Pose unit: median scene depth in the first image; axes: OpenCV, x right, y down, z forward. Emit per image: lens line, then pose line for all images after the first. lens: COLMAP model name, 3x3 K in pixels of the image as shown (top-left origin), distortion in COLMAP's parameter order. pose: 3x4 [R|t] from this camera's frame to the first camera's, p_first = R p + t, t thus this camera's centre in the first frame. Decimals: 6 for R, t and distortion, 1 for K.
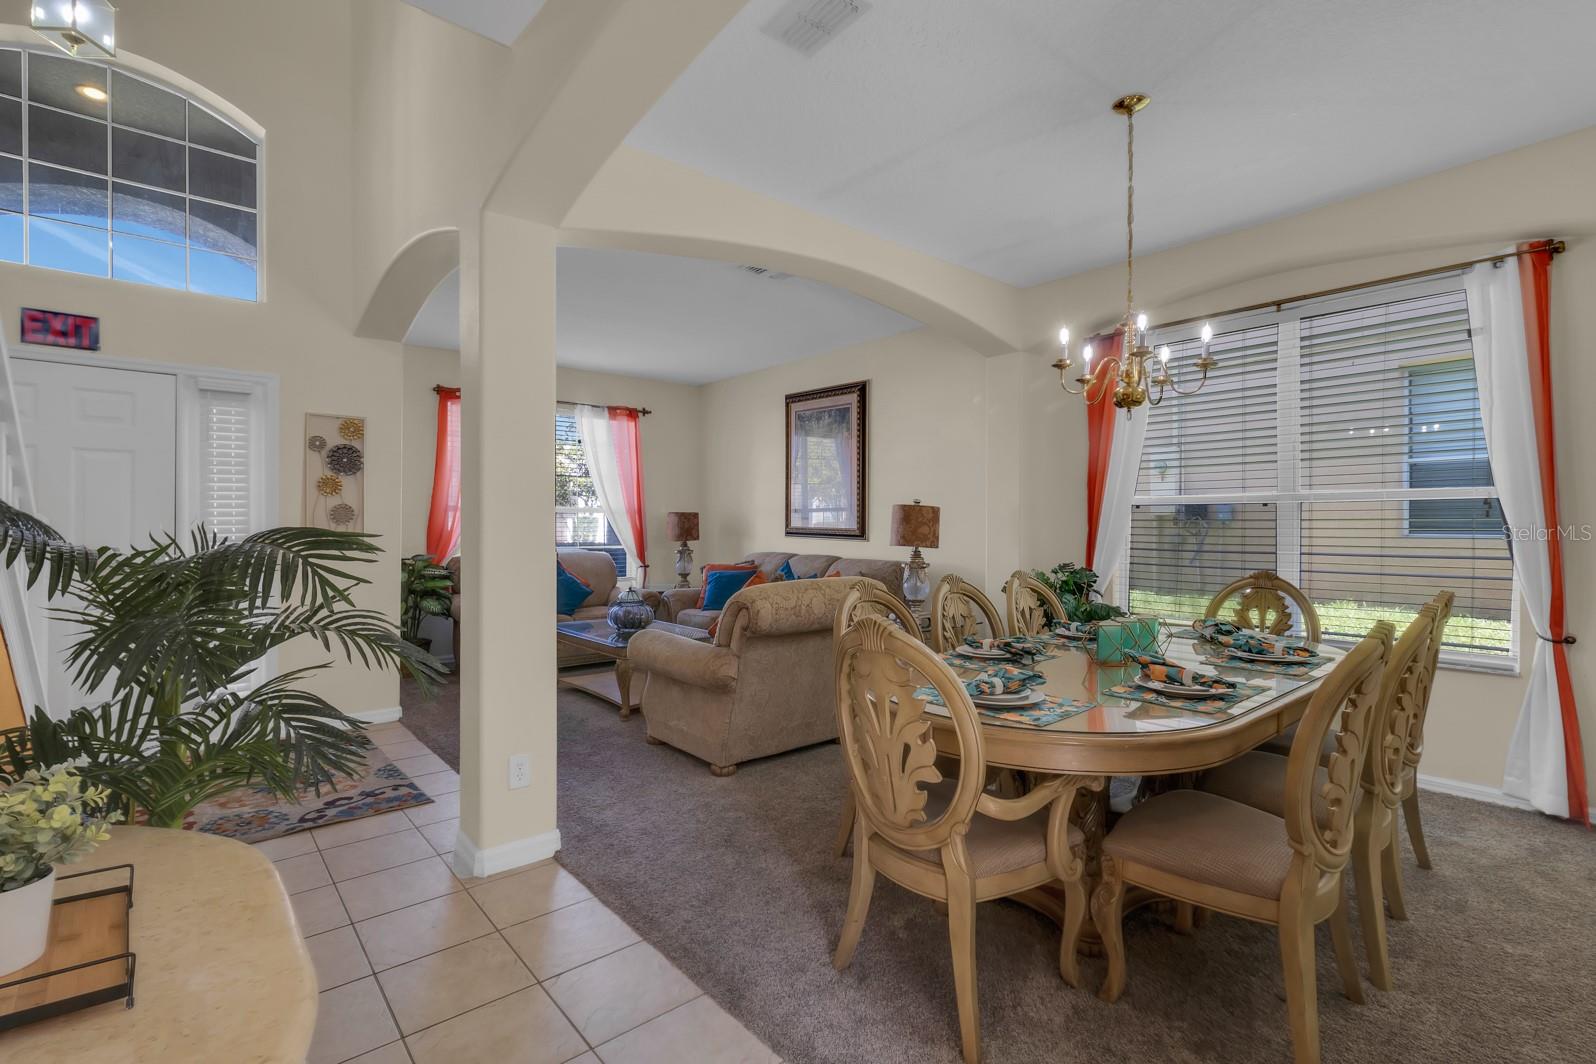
lens RADIAL K [[739.8, 0, 803.7], [0, 739.8, 518.3], [0, 0, 1]] dist [0.002199, -0.000867]
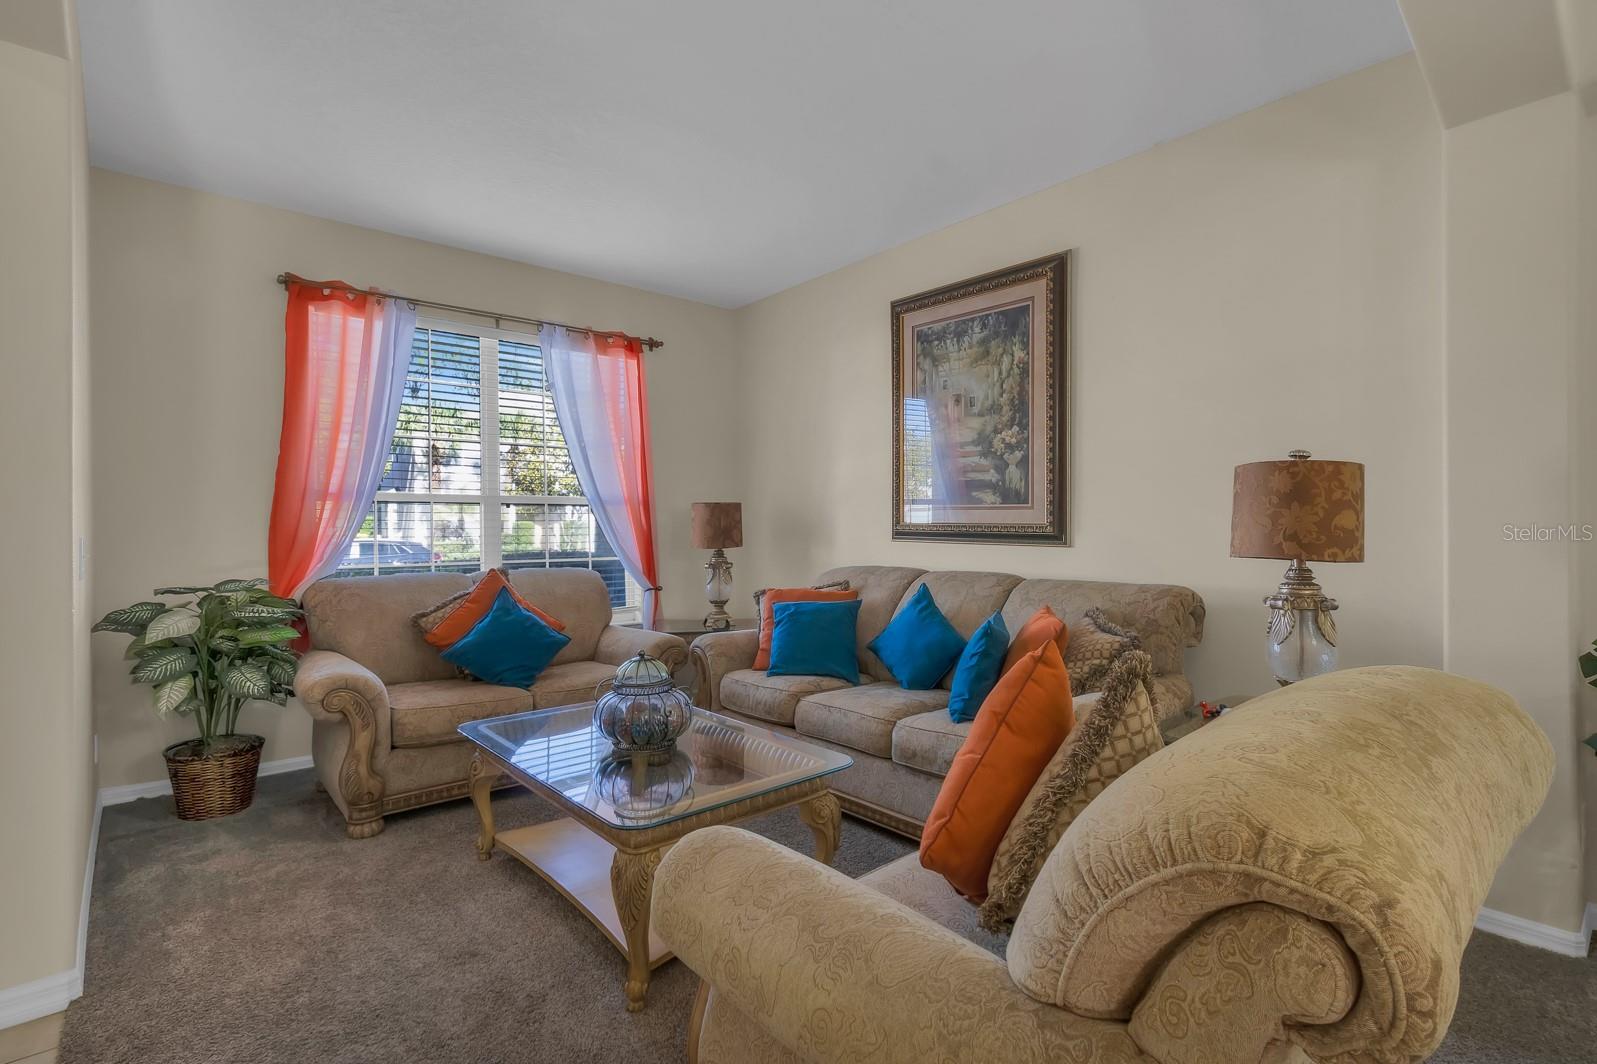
lens RADIAL K [[747.9, 0, 800.0], [0, 747.9, 529.2], [0, 0, 1]] dist [0.000541, 0.000118]
pose [[0.999961, -0.007824, 0.004132, -0.110552], [0.007784, 0.999924, 0.009534, 0.010607], [-0.004206, -0.009502, 0.999946, 0.429195]]
